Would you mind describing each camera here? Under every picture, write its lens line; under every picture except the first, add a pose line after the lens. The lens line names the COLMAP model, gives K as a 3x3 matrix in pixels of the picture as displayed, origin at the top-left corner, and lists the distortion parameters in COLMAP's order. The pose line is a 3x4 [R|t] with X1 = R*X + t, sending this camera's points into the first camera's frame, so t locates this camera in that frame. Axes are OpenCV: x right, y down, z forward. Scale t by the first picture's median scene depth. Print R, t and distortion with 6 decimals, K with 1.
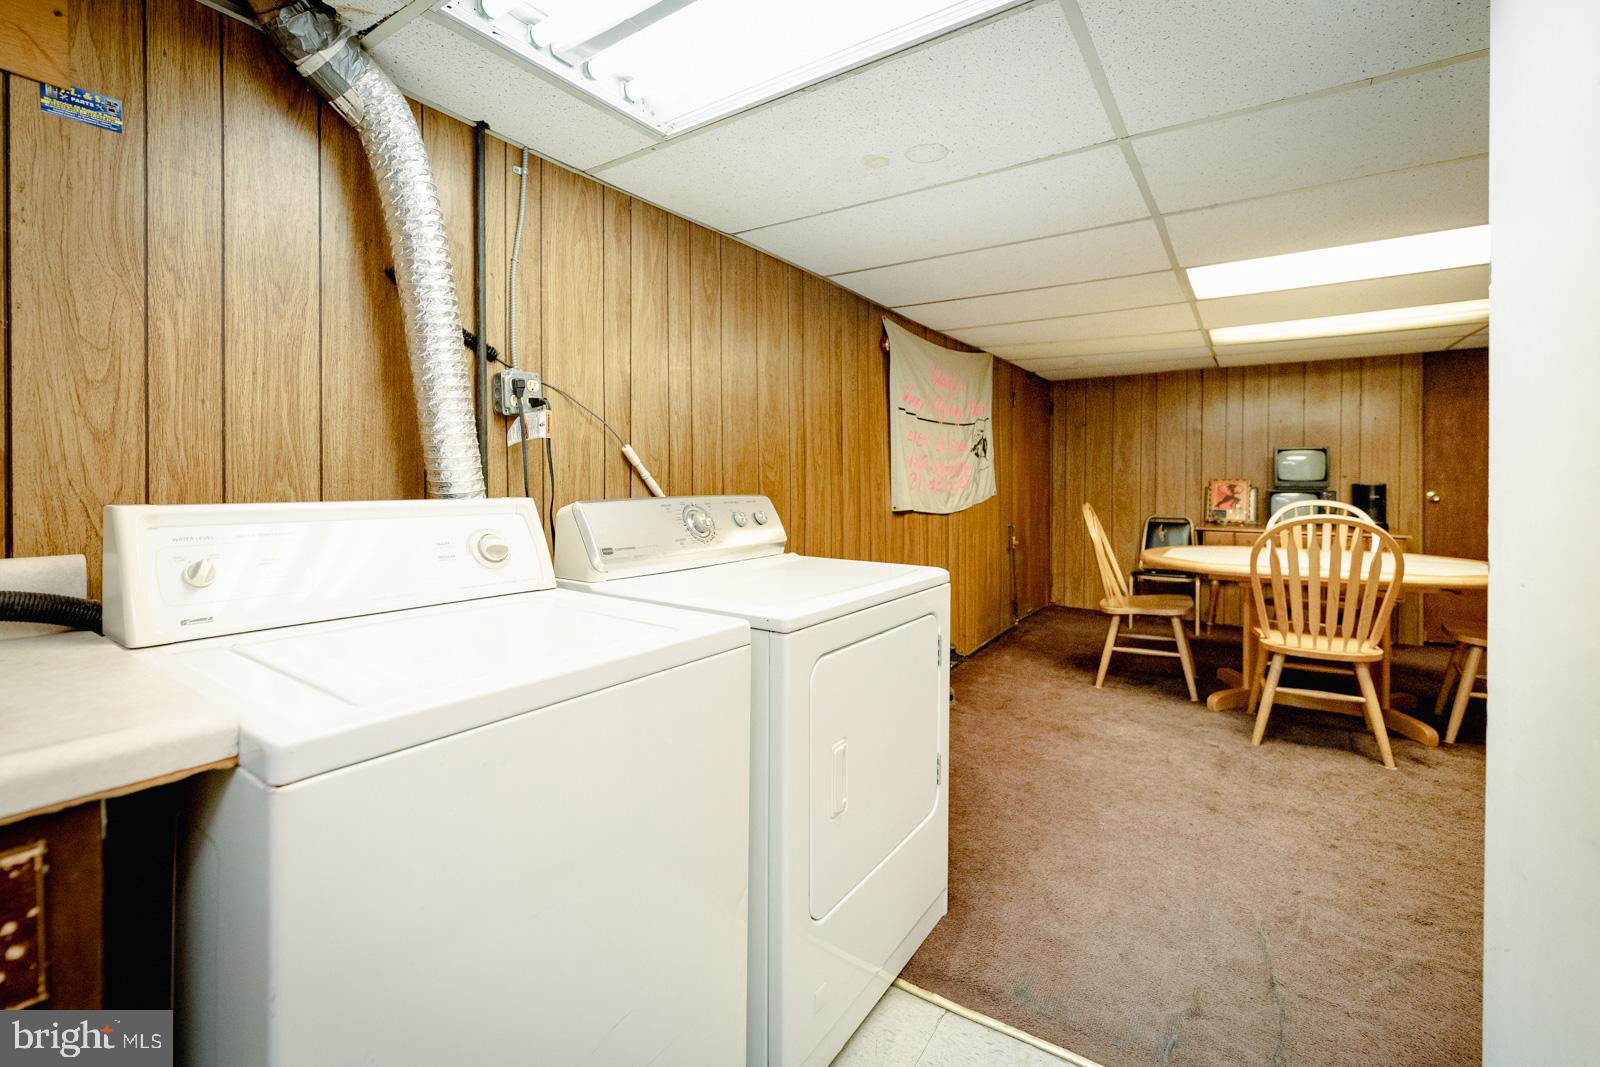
lens RADIAL K [[676.9, 0, 798.2], [0, 676.9, 483.0], [0, 0, 1]] dist [-0.000422, -0.000074]
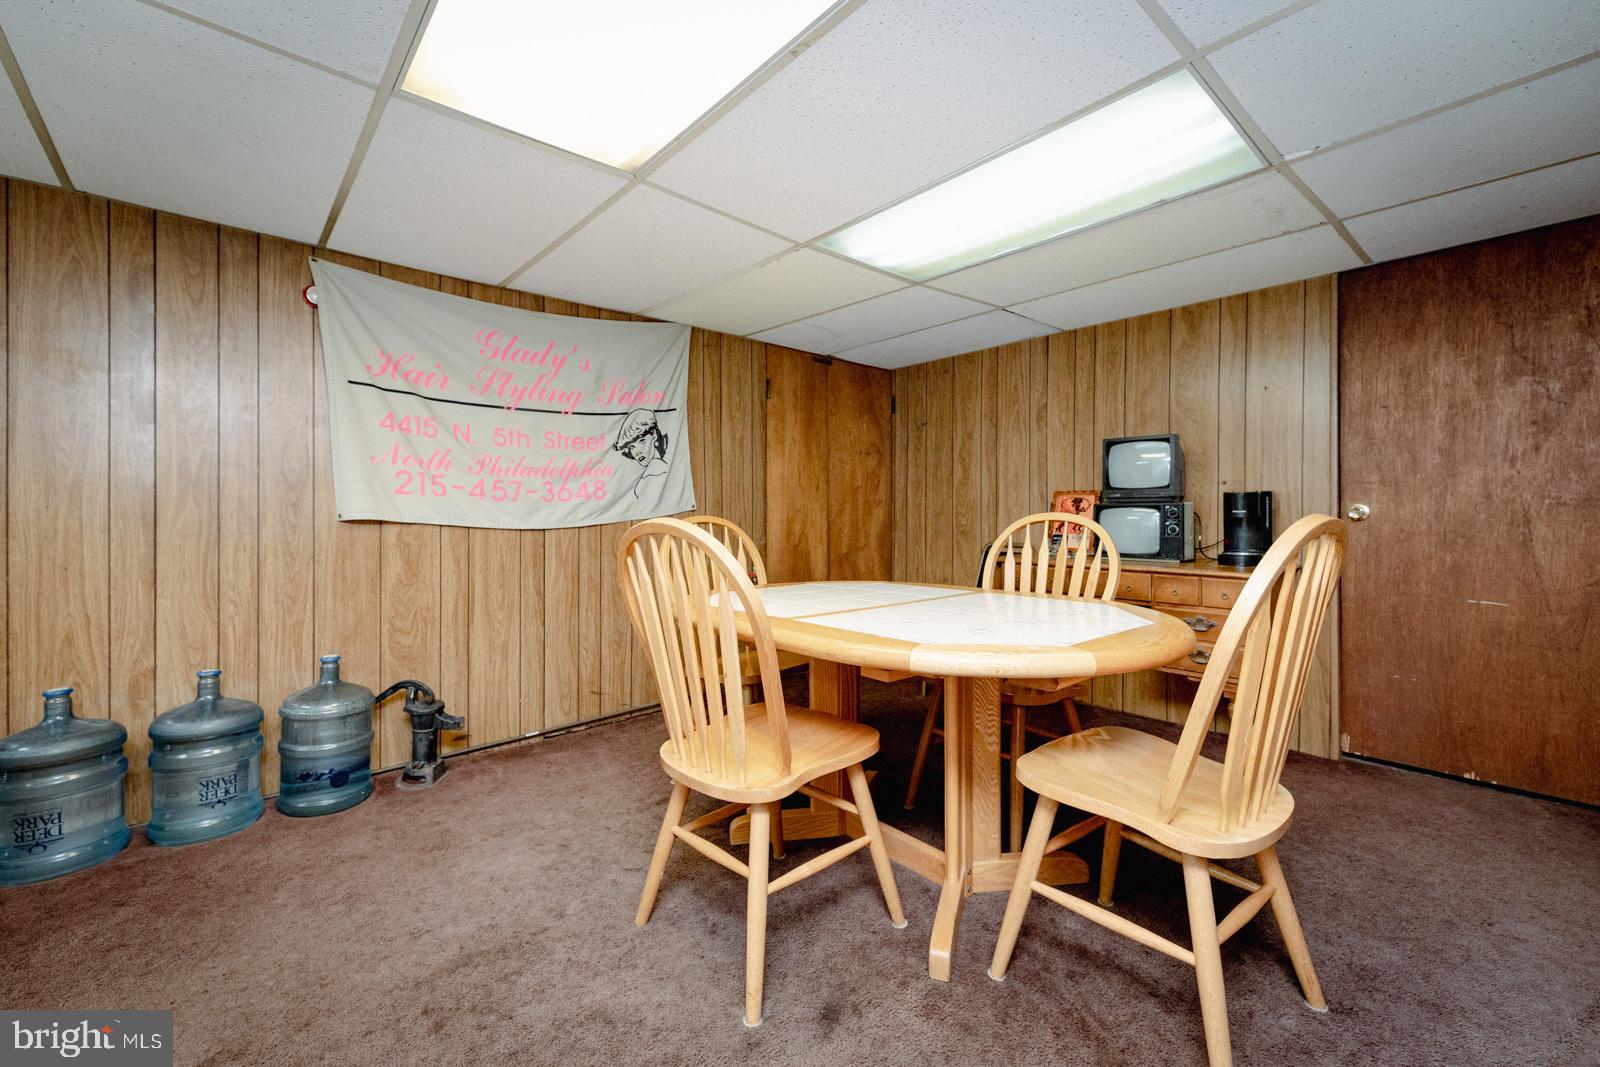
lens RADIAL K [[663.1, 0, 809.7], [0, 663.1, 514.8], [0, 0, 1]] dist [-0.001392, -0.000157]
pose [[0.969873, 0.003522, -0.243585, 0.806002], [-0.005070, 0.999971, -0.005726, 0.037036], [0.243558, 0.006789, 0.969863, 0.413904]]
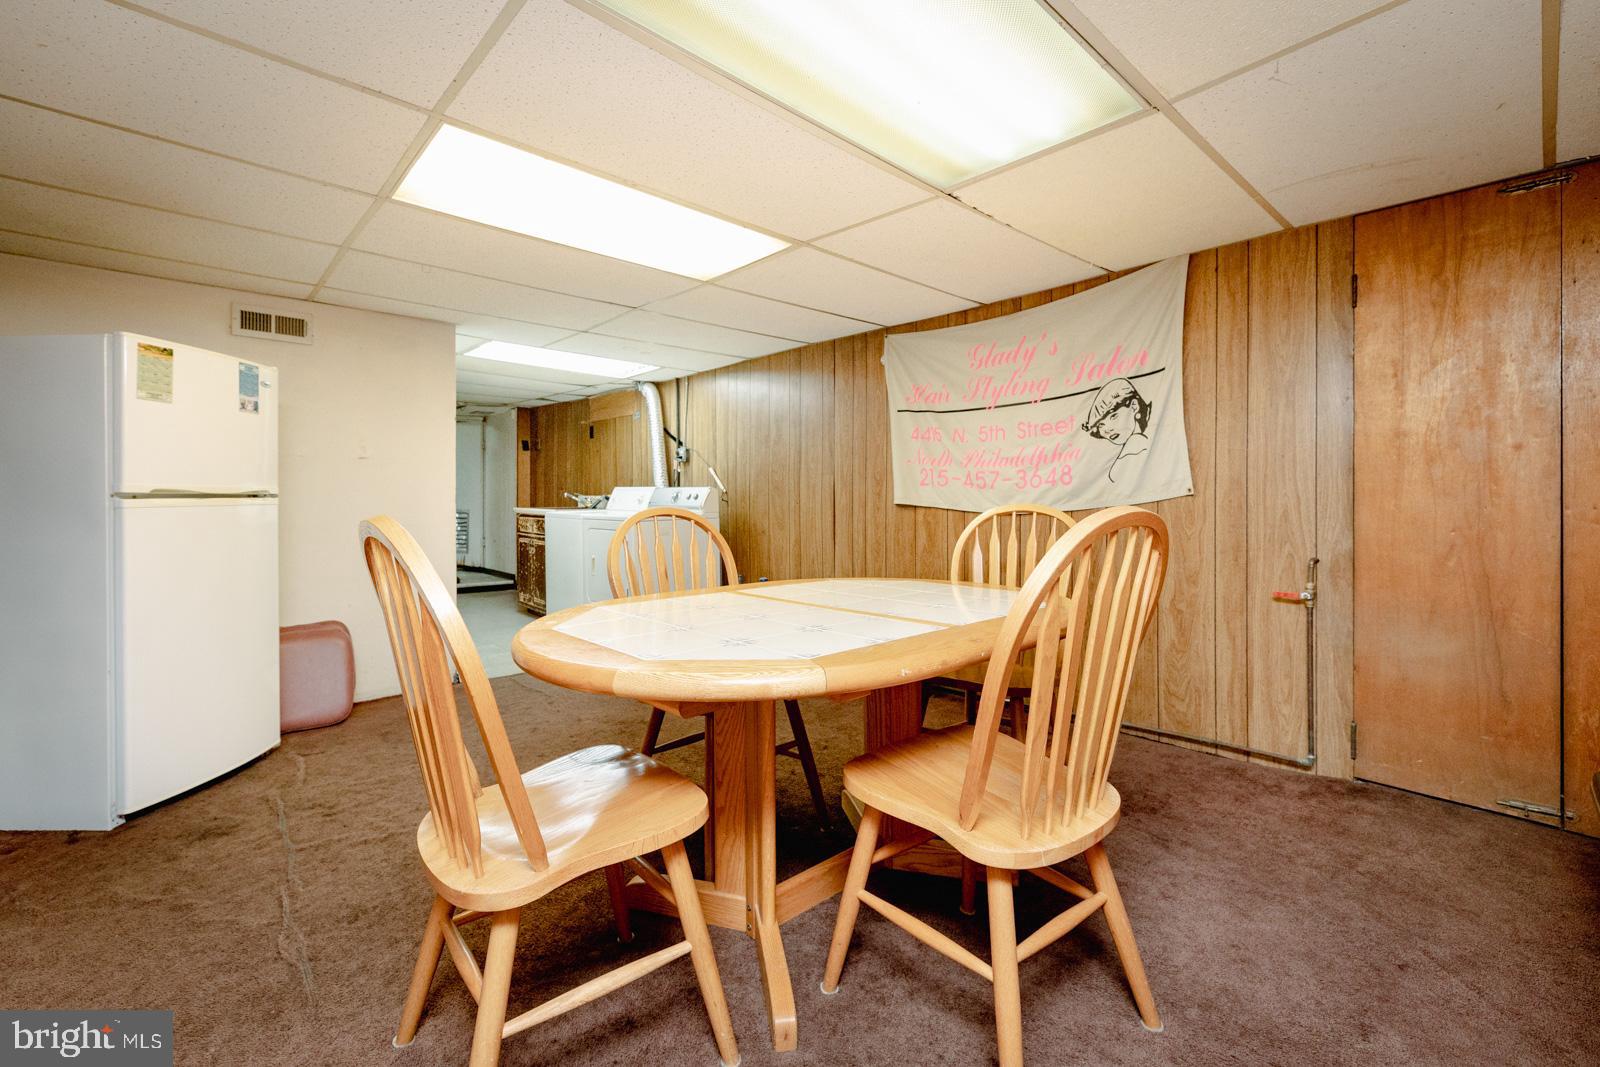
lens RADIAL K [[695.2, 0, 804.2], [0, 695.2, 501.7], [0, 0, 1]] dist [0.001093, 0.000166]
pose [[-0.223668, 0.004221, -0.974656, 1.274973], [-0.007396, 0.999954, 0.006028, 0.031474], [0.974637, 0.008557, -0.223627, 1.095428]]
